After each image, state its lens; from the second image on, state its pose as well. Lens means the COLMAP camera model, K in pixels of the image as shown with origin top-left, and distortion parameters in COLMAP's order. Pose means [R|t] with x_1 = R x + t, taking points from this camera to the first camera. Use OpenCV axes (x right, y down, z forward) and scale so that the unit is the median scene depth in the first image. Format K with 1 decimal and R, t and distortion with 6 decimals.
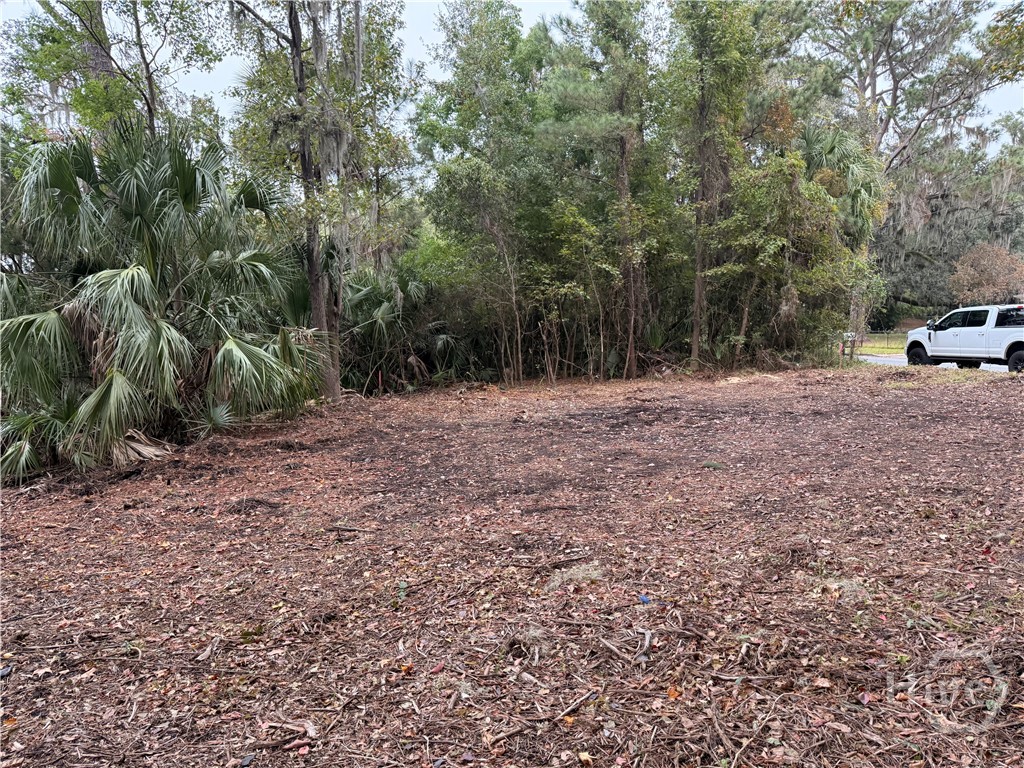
lens RADIAL K [[706.0, 0, 512.0], [0, 706.0, 384.0], [0, 0, 1]] dist [0.075318, -0.102081]
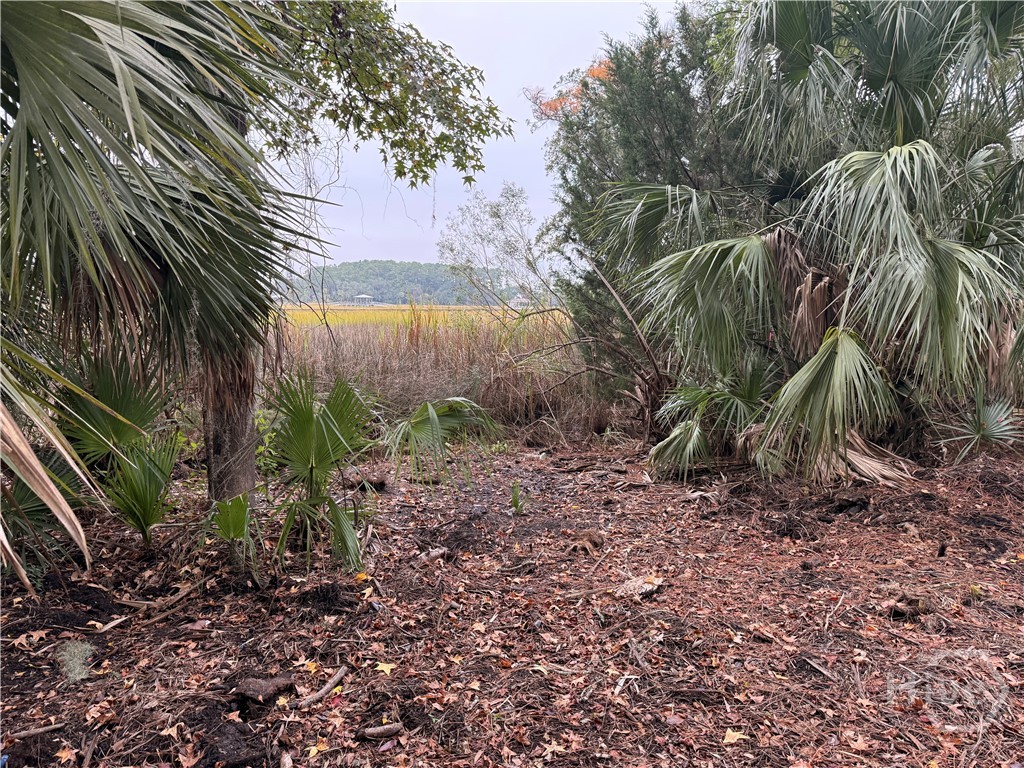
lens RADIAL K [[706.0, 0, 512.0], [0, 706.0, 384.0], [0, 0, 1]] dist [0.075318, -0.102081]
pose [[0.681042, 0.099618, -0.725436, -0.302781], [-0.074293, 0.994991, 0.066887, 0.006137], [0.728465, 0.008341, 0.685032, 0.386389]]
